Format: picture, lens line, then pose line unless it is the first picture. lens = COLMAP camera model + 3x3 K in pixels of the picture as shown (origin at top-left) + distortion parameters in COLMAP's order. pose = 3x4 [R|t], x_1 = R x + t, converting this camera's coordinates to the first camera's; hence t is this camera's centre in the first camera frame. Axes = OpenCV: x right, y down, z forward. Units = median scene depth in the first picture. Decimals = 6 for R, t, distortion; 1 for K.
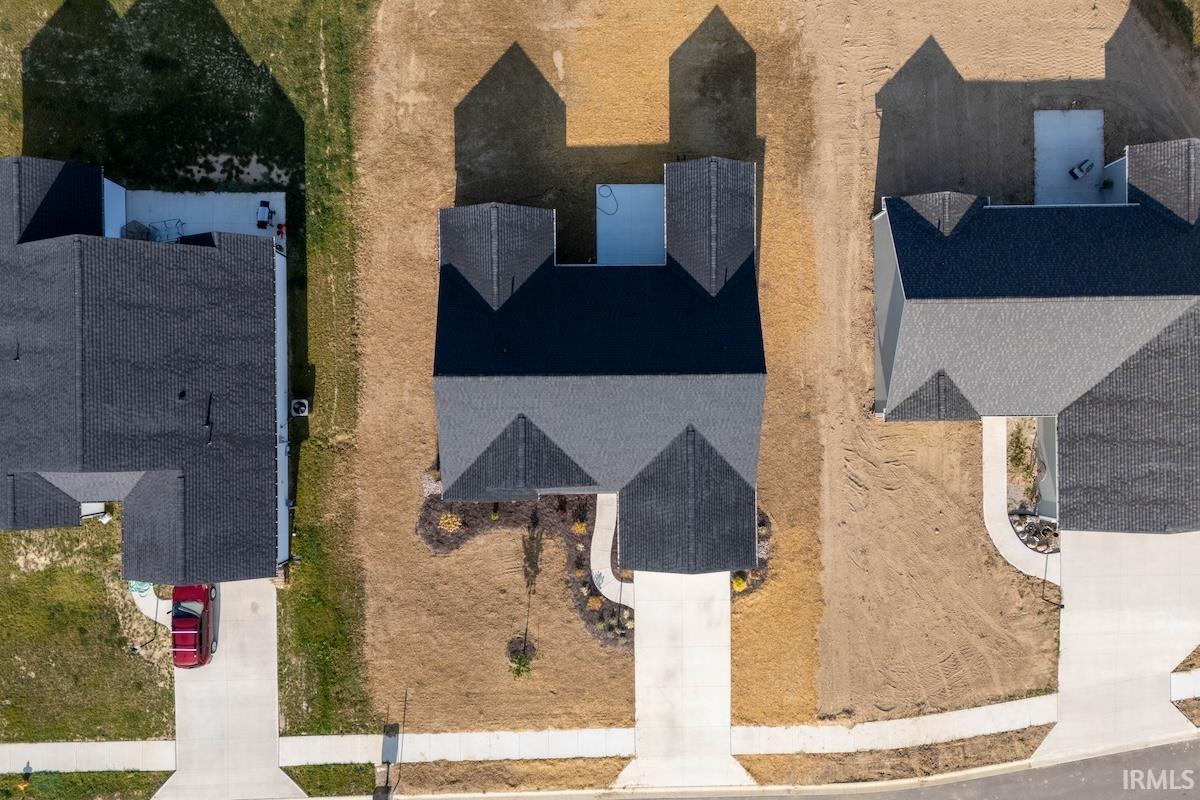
lens RADIAL K [[858.1, 0, 605.2], [0, 858.1, 398.9], [0, 0, 1]] dist [0.078205, -0.044796]
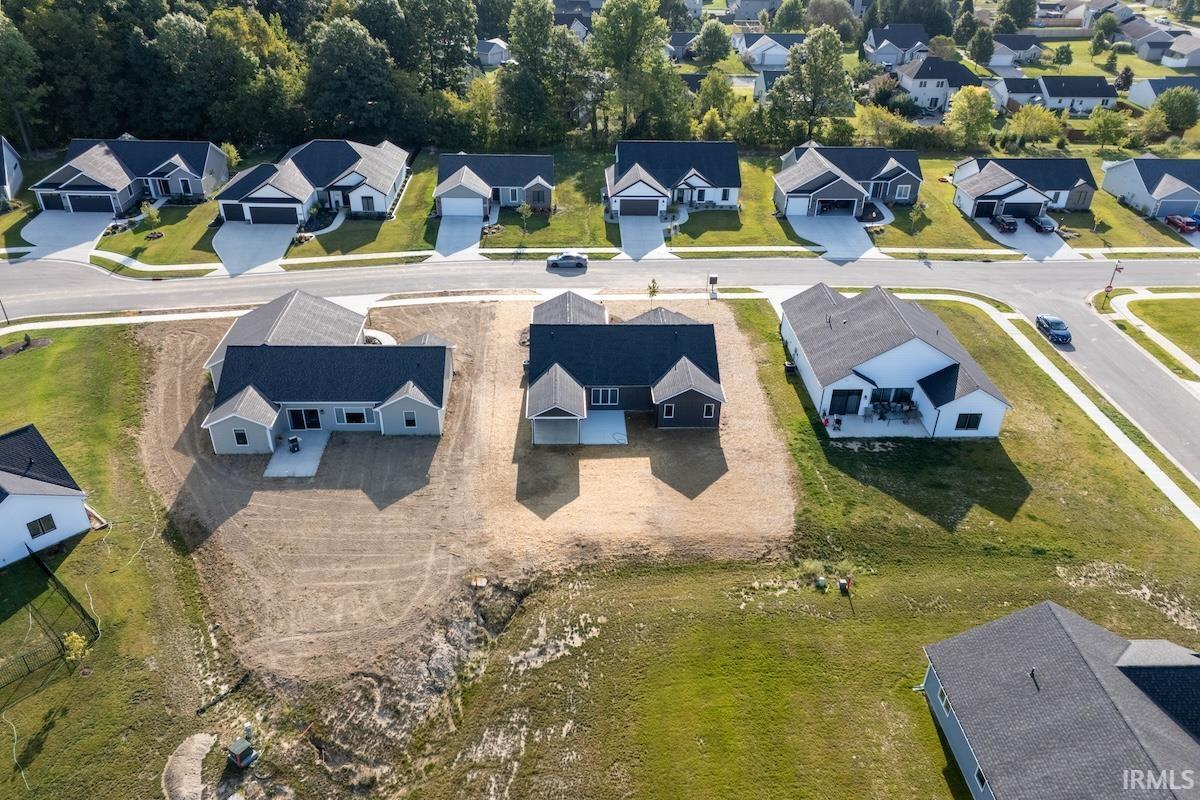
lens RADIAL K [[858.1, 0, 605.2], [0, 858.1, 398.9], [0, 0, 1]] dist [0.078205, -0.044796]
pose [[-0.998602, -0.010689, -0.051772, 0.105804], [-0.037692, -0.542726, 0.839064, -1.448384], [-0.037067, 0.839842, 0.541564, 0.134782]]
